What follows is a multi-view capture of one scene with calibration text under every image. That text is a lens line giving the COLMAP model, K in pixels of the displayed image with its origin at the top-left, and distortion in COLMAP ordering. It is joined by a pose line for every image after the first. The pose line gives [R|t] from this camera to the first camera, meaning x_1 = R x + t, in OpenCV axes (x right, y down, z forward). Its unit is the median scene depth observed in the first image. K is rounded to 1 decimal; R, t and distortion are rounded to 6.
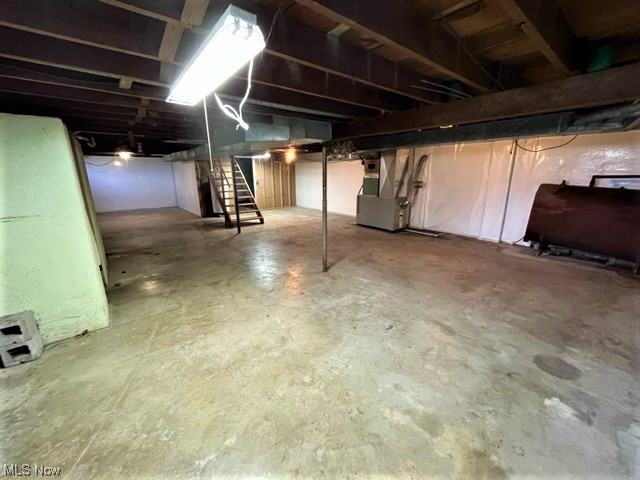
lens RADIAL K [[258.5, 0, 321.6], [0, 258.5, 239.3], [0, 0, 1]] dist [-0.003965, 0.000108]
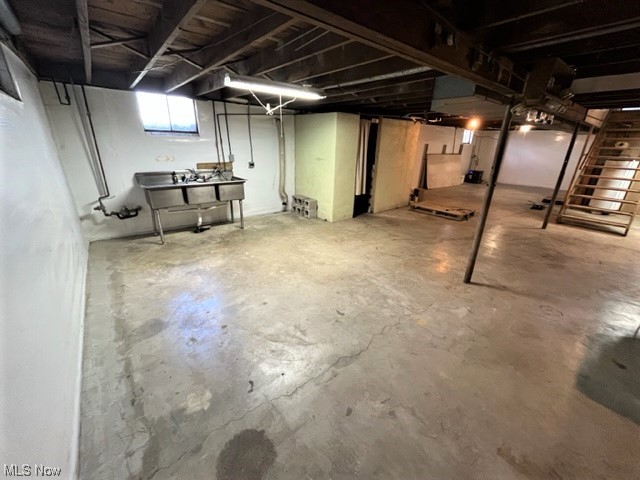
lens RADIAL K [[258.5, 0, 322.0], [0, 258.5, 240.7], [0, 0, 1]] dist [-0.003965, 0.000108]
pose [[-0.003268, 0.361053, -0.932540, 1.012786], [-0.279097, 0.895158, 0.347558, -0.189543], [0.960257, 0.261405, 0.097843, 0.763032]]
